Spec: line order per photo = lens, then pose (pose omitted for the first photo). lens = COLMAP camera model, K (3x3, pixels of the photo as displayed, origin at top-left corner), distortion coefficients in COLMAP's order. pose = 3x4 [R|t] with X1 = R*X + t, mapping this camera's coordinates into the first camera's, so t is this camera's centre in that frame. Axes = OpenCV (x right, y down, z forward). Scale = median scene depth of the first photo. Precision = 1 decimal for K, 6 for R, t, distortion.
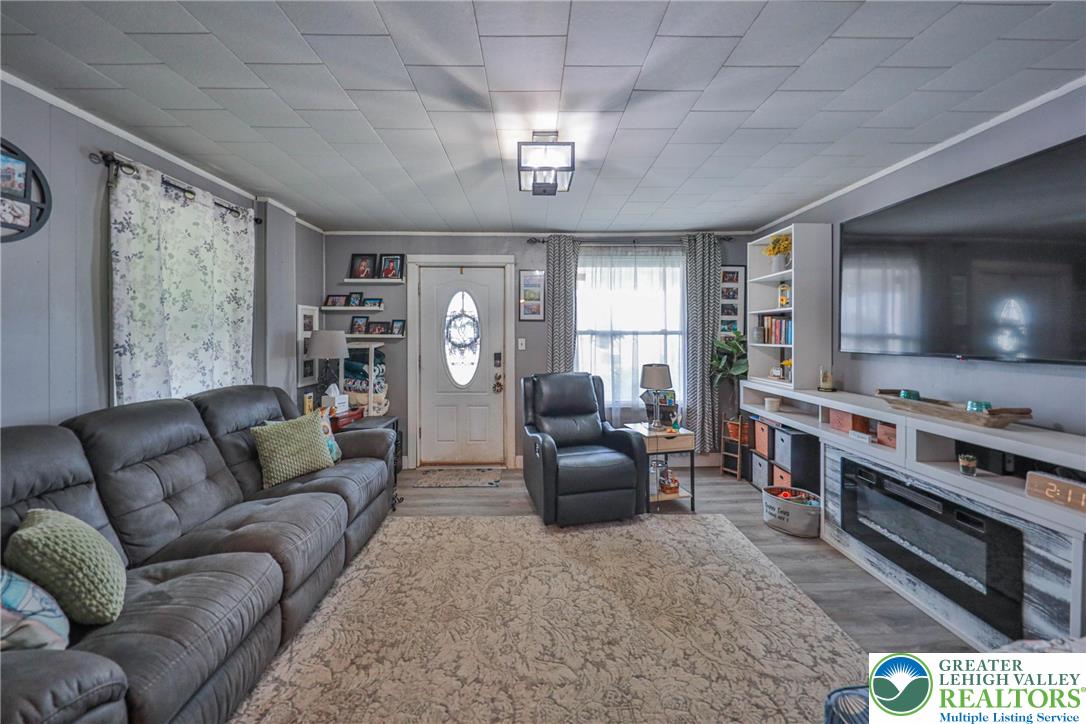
lens RADIAL K [[399.0, 0, 541.9], [0, 399.0, 334.3], [0, 0, 1]] dist [0.000416, -0.000140]
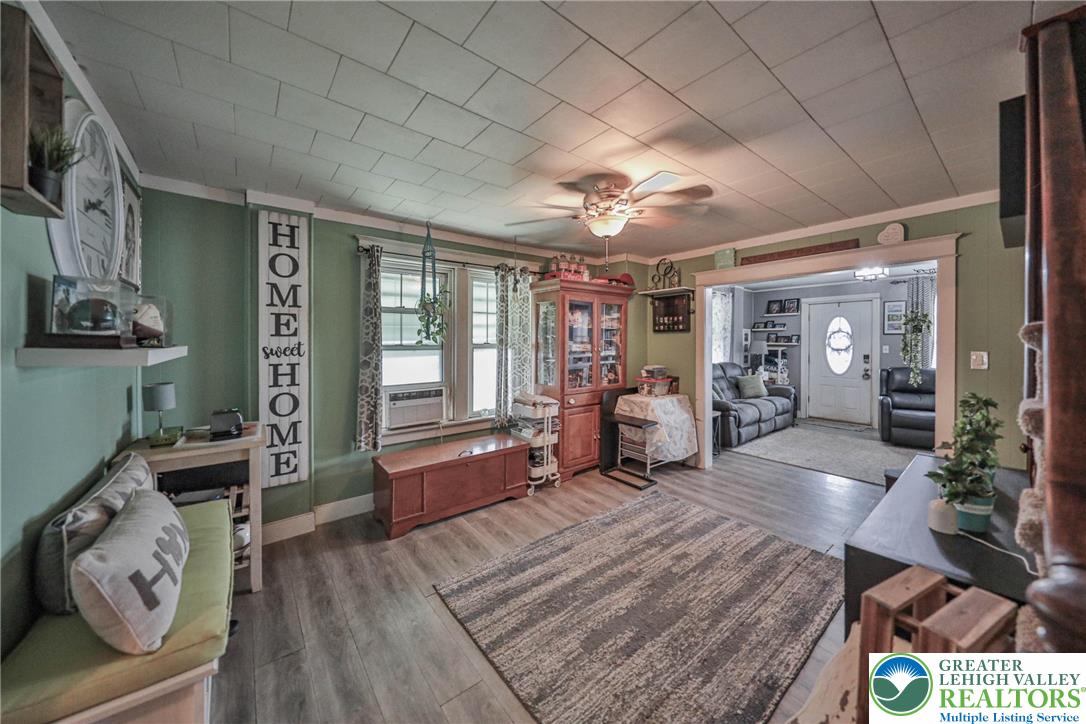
lens RADIAL K [[381.3, 0, 539.4], [0, 381.3, 344.5], [0, 0, 1]] dist [0.000374, -0.000030]
pose [[0.604939, 0.007554, -0.796236, 0.408278], [-0.003853, 0.999971, 0.006560, 0.001037], [0.796262, -0.000900, 0.604951, -1.256097]]
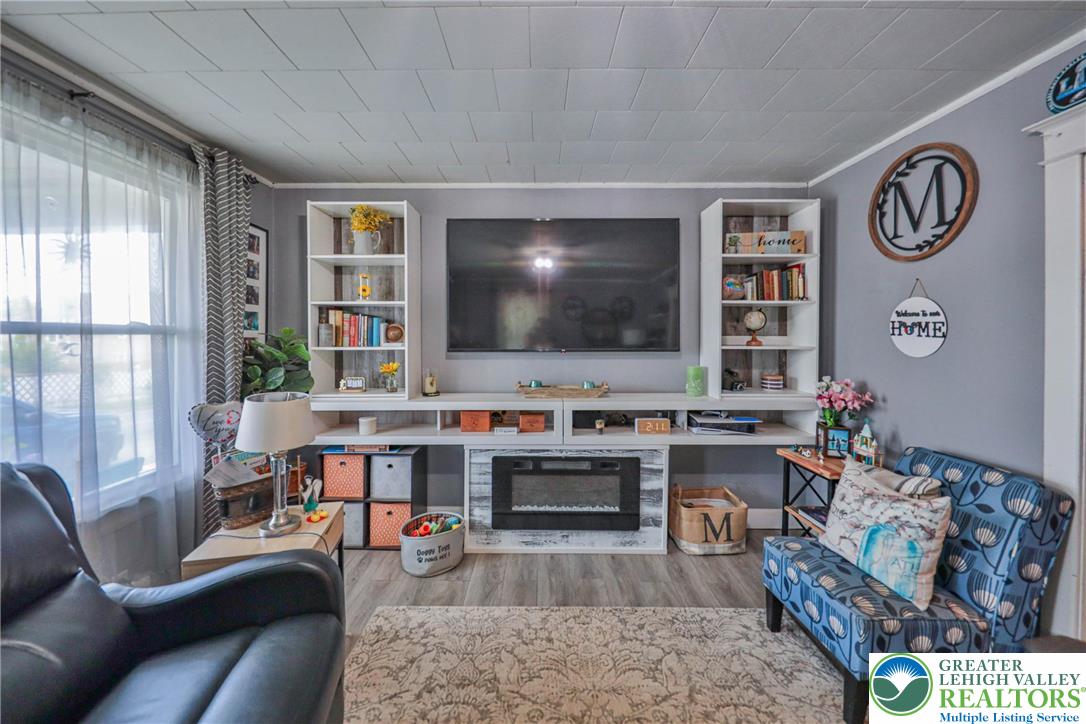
lens RADIAL K [[399.0, 0, 541.9], [0, 399.0, 334.3], [0, 0, 1]] dist [0.000416, -0.000140]
pose [[0.011797, 0.005467, 0.999915, -0.186388], [0.000254, 0.999985, -0.005471, 0.004989], [-0.999930, 0.000318, 0.011795, 0.652483]]
